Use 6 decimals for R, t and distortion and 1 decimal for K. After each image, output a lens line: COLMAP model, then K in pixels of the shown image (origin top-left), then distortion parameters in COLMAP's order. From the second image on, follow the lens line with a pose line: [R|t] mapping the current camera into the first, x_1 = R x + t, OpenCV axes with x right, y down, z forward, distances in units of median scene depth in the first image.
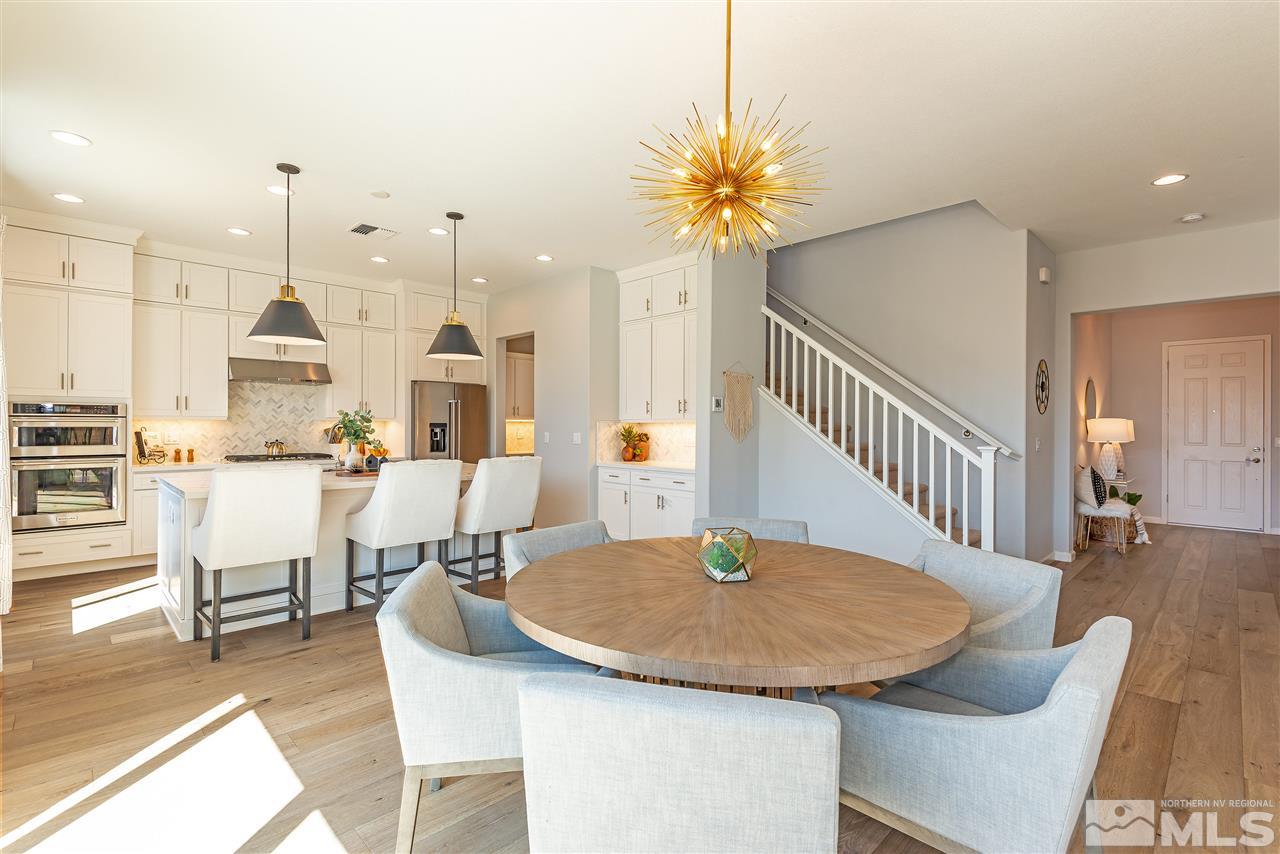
lens RADIAL K [[588.1, 0, 642.1], [0, 588.1, 423.9], [0, 0, 1]] dist [0.001407, 0.000116]
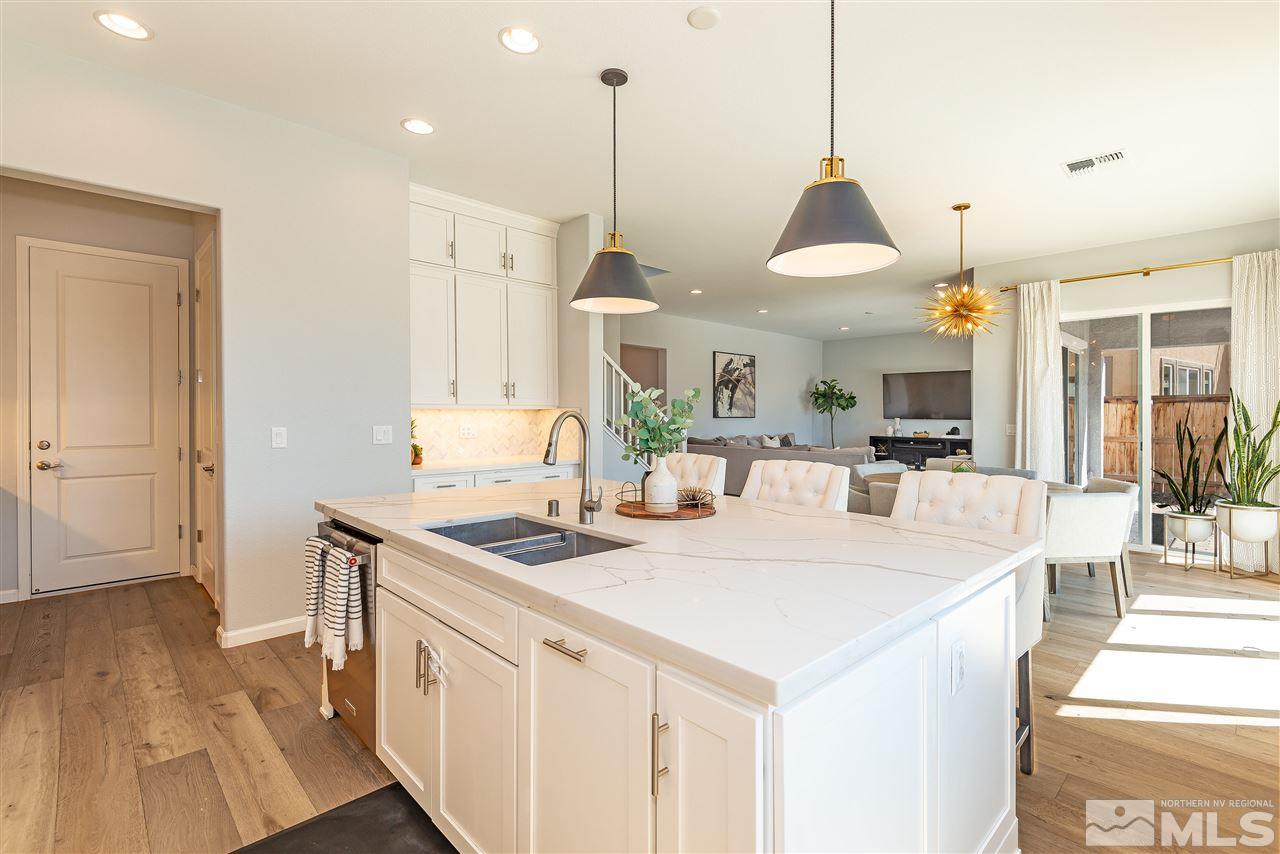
lens RADIAL K [[588.1, 0, 644.4], [0, 588.1, 416.1], [0, 0, 1]] dist [0.001407, 0.000116]
pose [[0.011843, -0.004641, 0.999919, -1.638053], [-0.003811, 0.999982, 0.004687, 0.005729], [-0.999923, -0.003866, 0.011825, 1.678733]]
